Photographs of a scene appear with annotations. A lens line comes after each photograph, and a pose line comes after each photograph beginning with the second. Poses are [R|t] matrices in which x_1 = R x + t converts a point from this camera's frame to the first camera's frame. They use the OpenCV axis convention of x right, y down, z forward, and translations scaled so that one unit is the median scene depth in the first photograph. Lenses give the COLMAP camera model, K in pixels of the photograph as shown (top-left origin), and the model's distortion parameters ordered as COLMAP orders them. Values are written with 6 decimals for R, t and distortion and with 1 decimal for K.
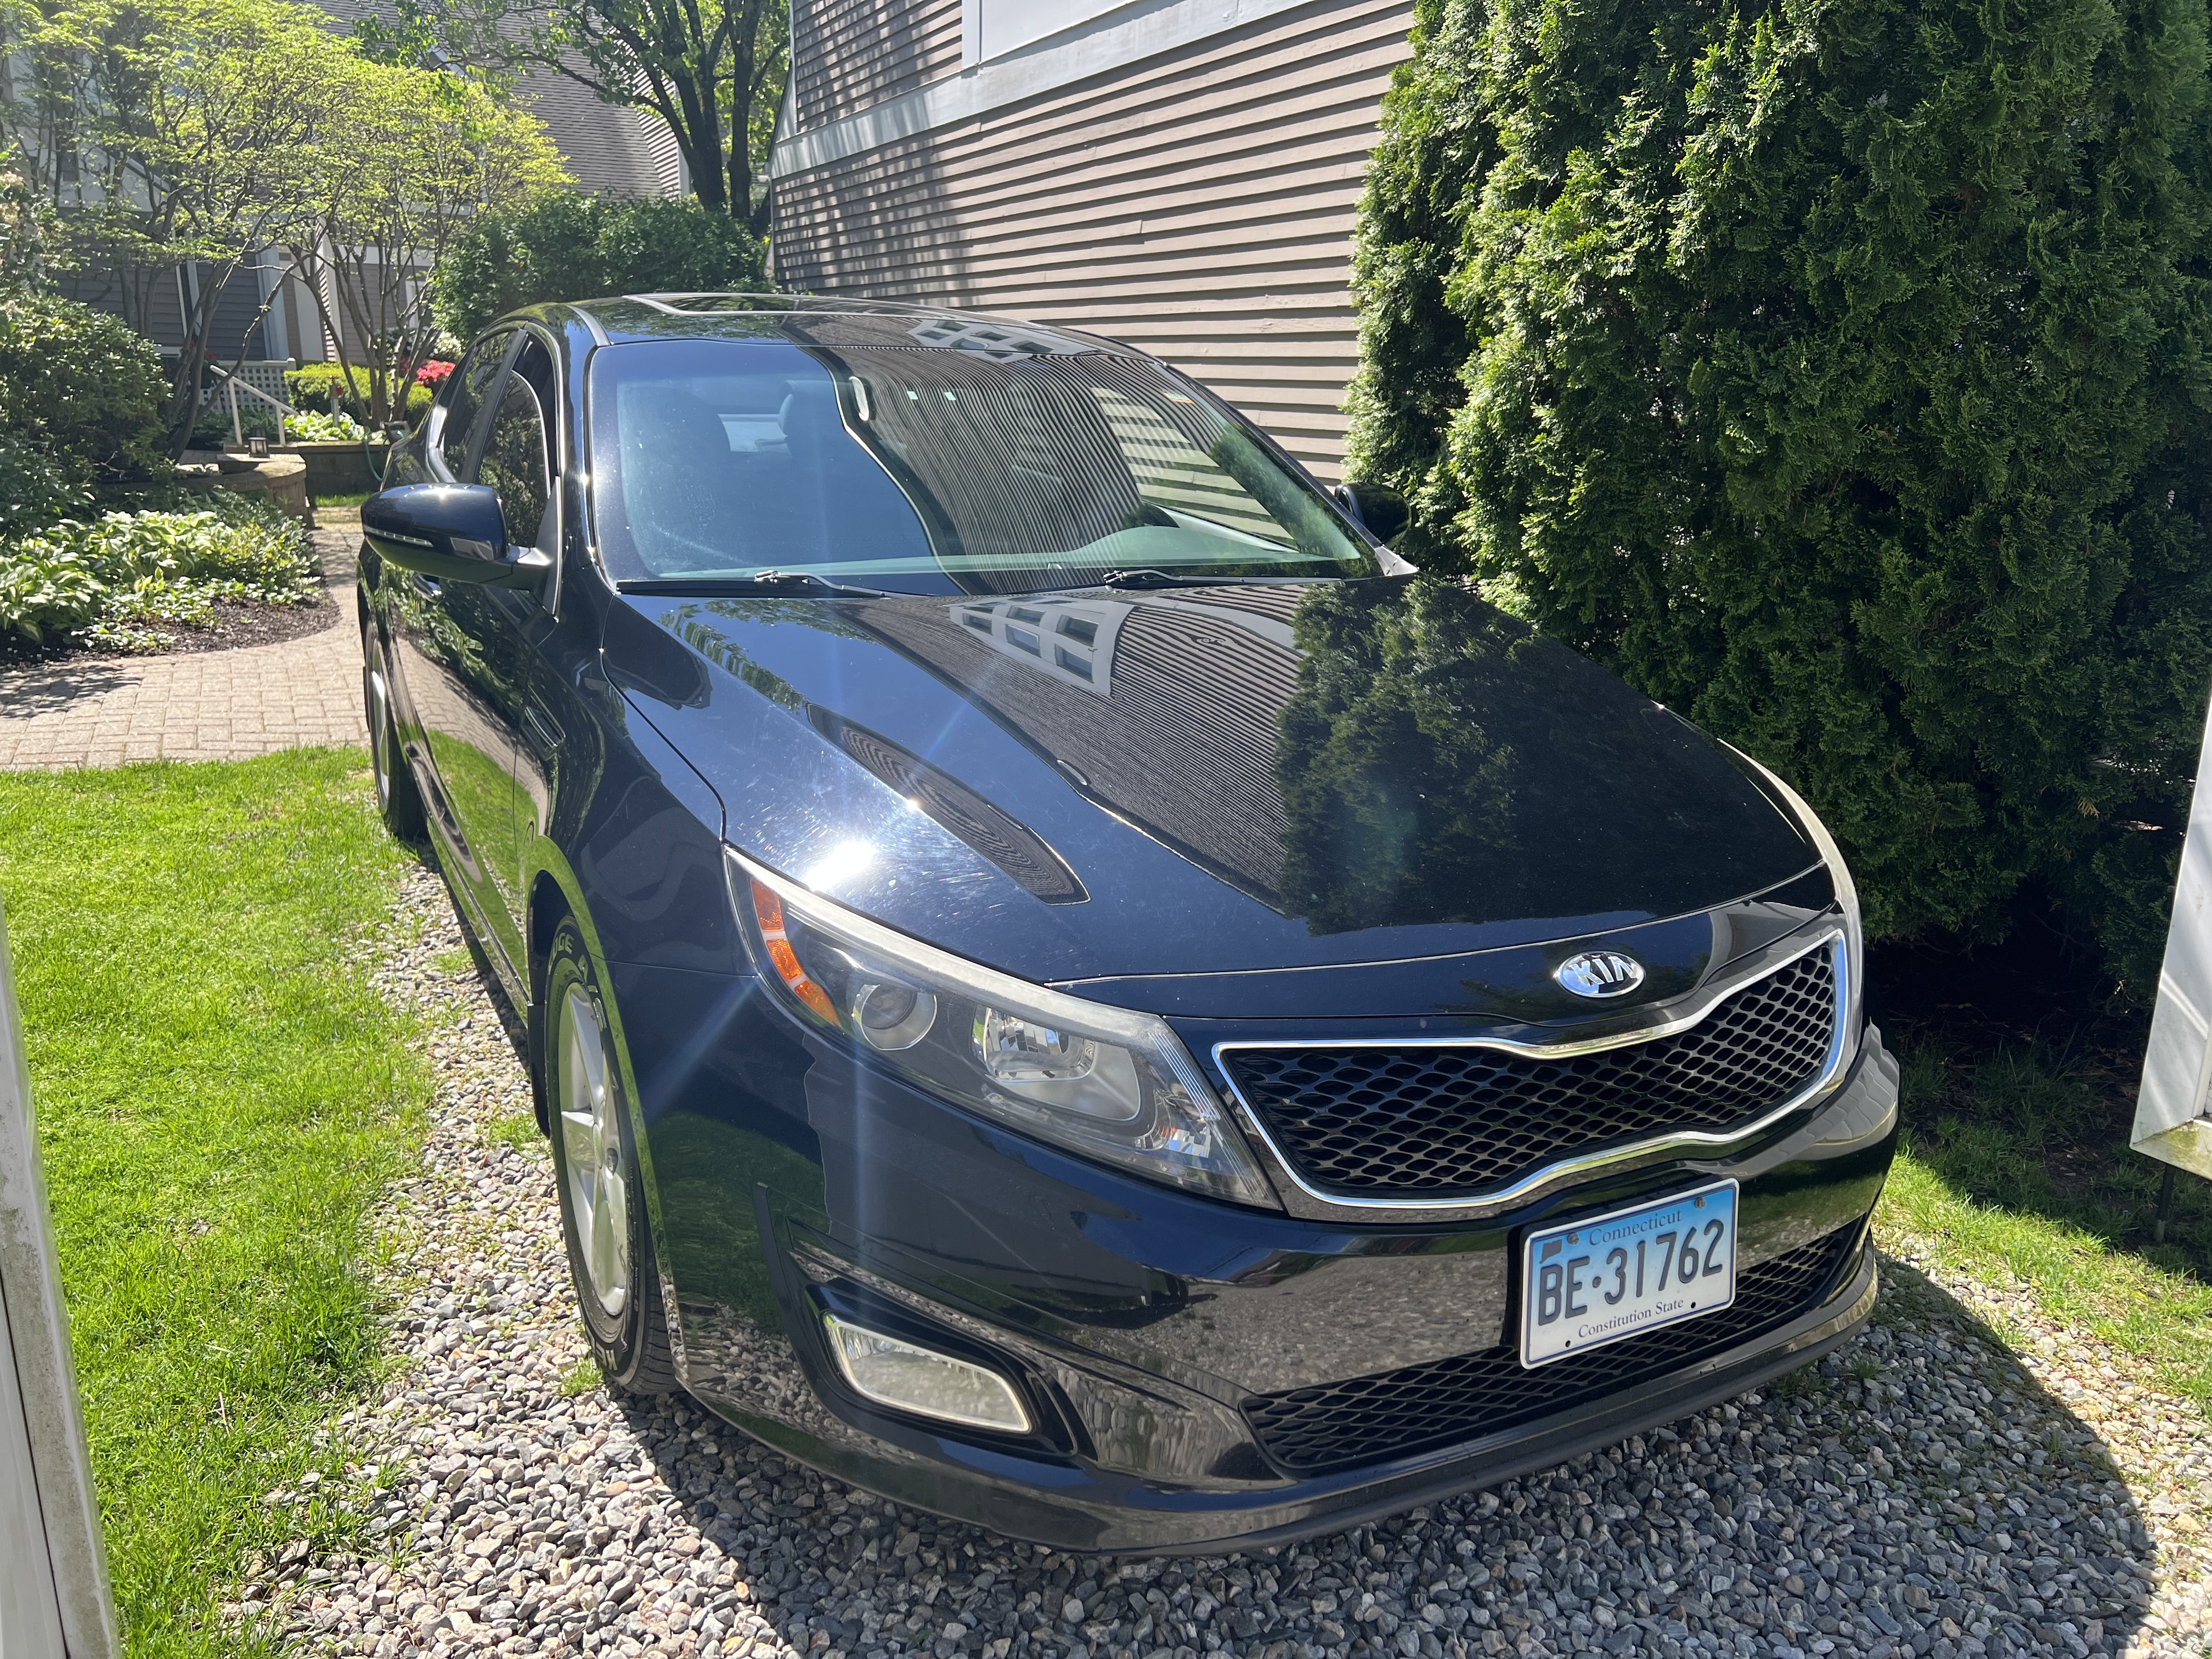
lens RADIAL K [[1703.2, 0, 1106.9], [0, 1703.2, 828.8], [0, 0, 1]] dist [0.024768, -0.023754]
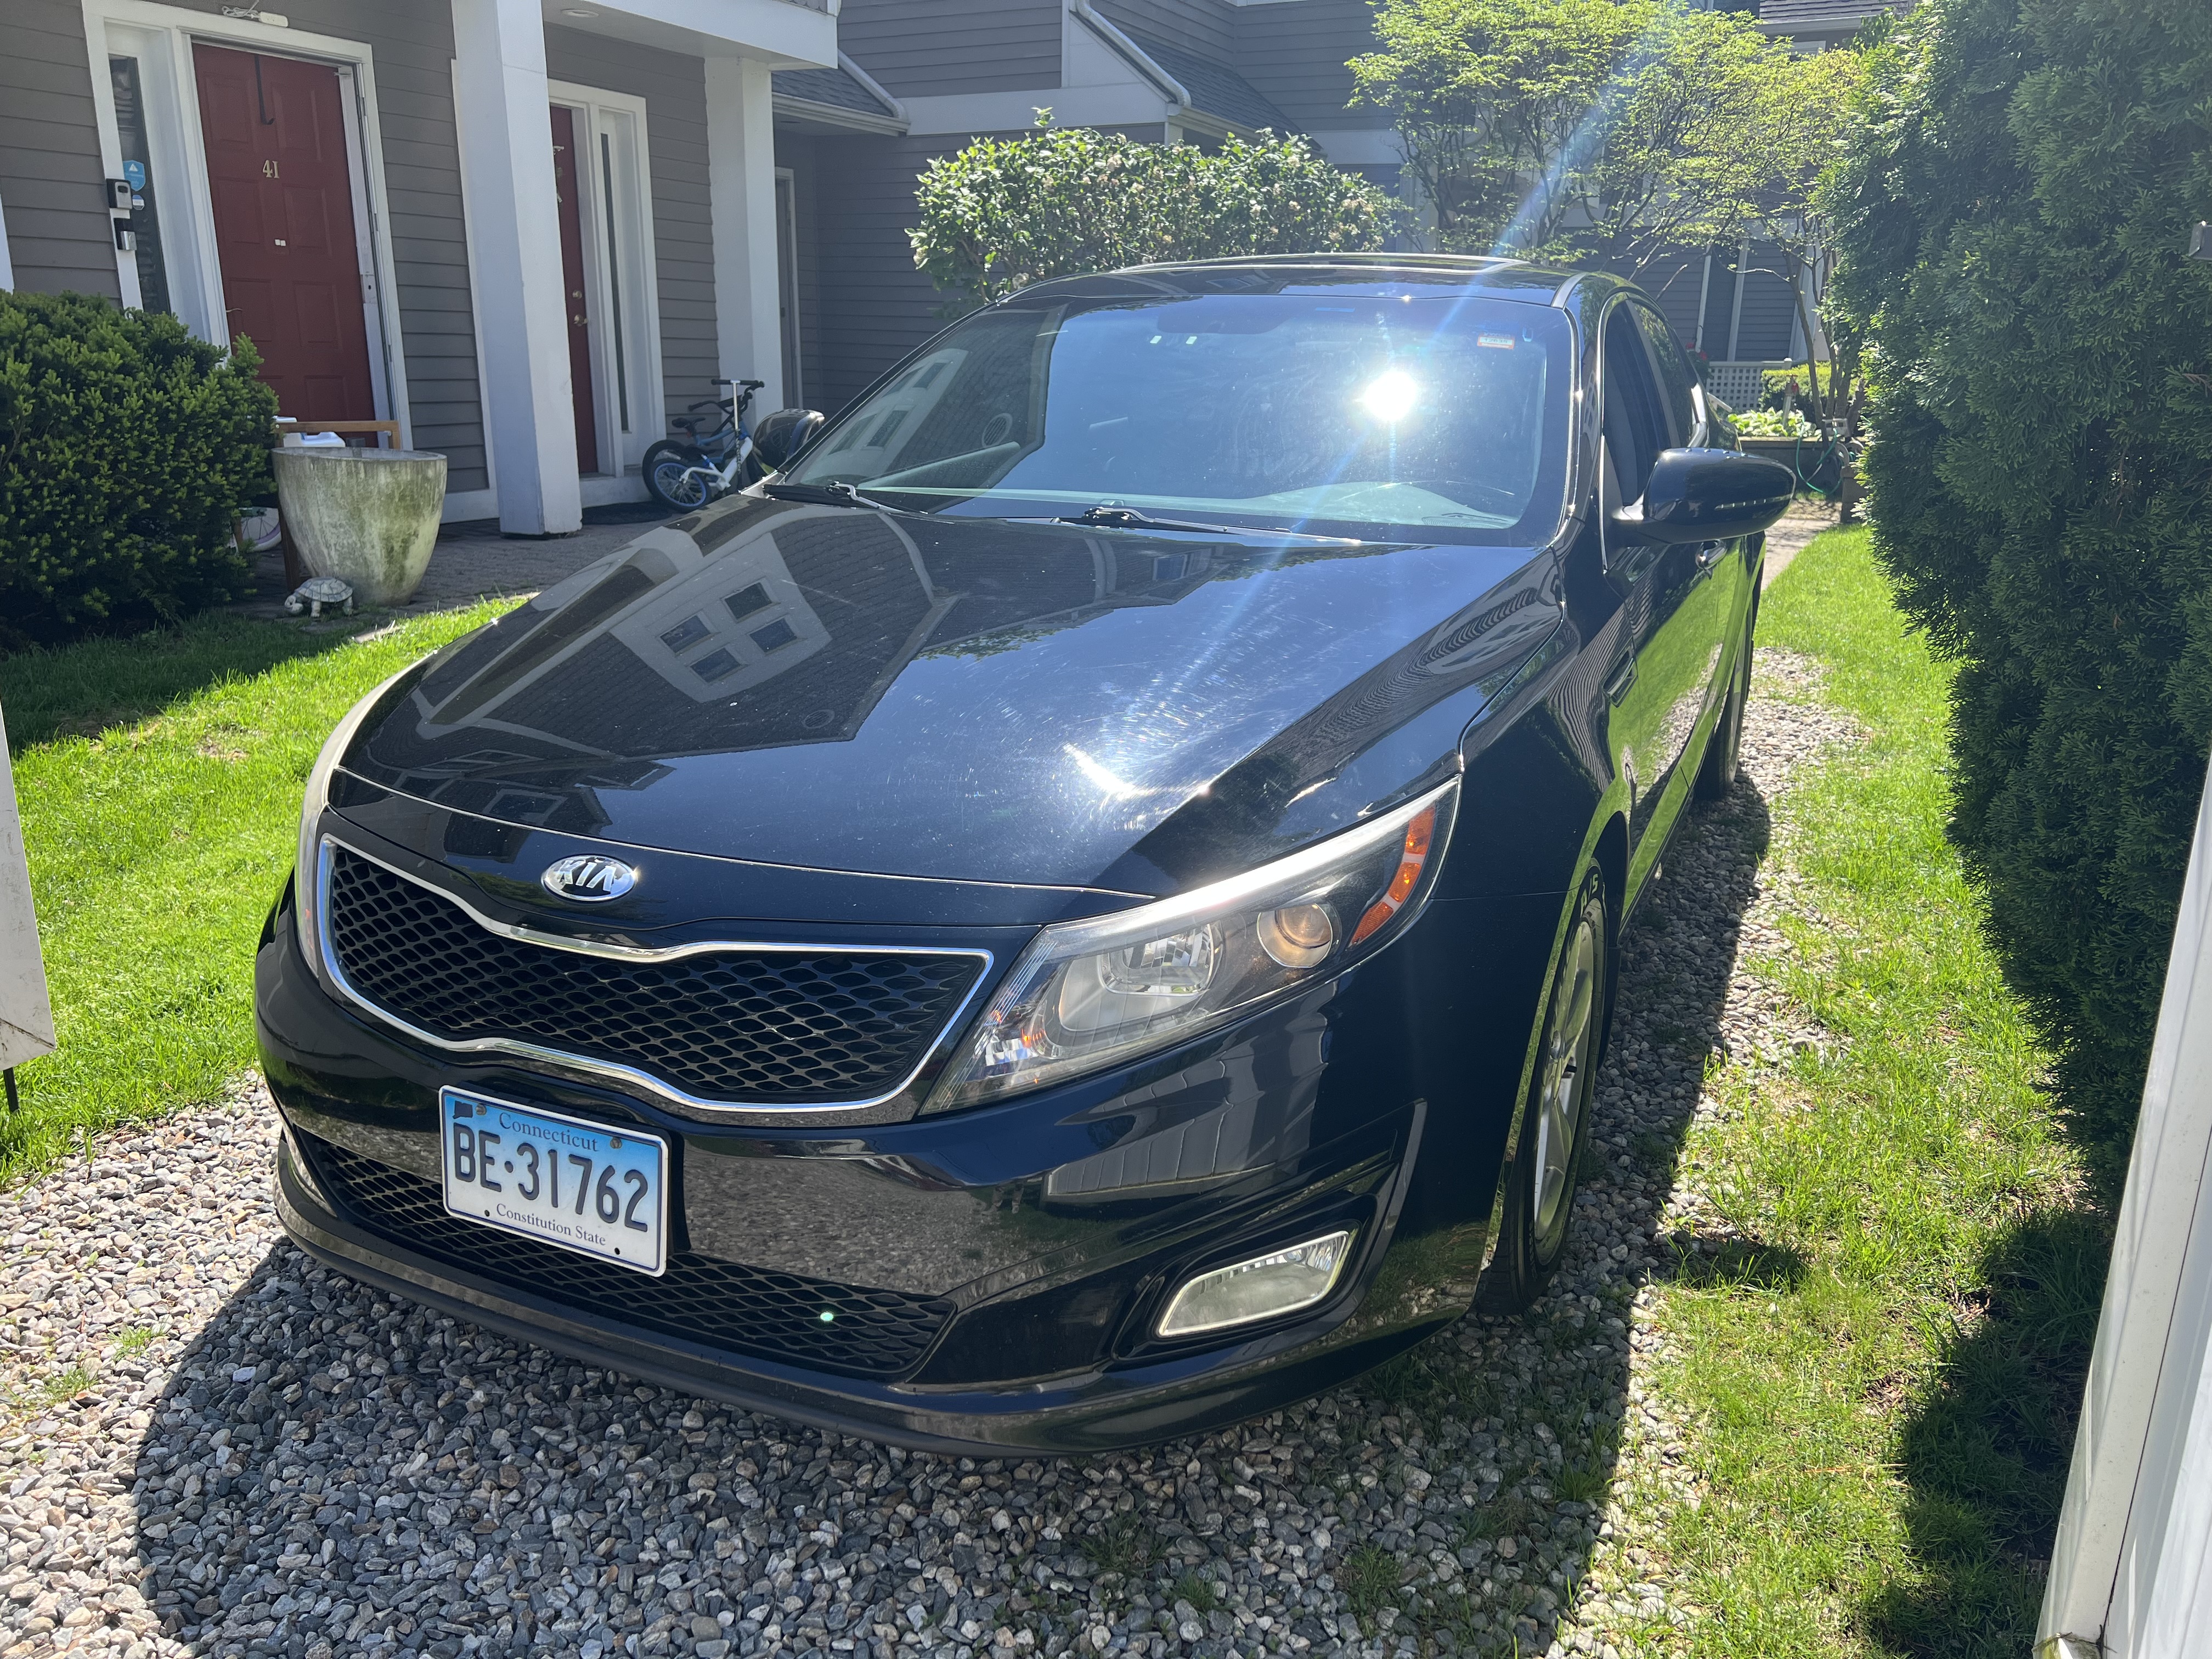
lens RADIAL K [[1703.2, 0, 1107.6], [0, 1703.2, 829.1], [0, 0, 1]] dist [0.024768, -0.023754]
pose [[0.612371, 0.209812, -0.762220, 1.224203], [-0.213716, 0.972177, 0.095906, -0.101321], [0.761135, 0.104169, 0.640173, 0.596541]]
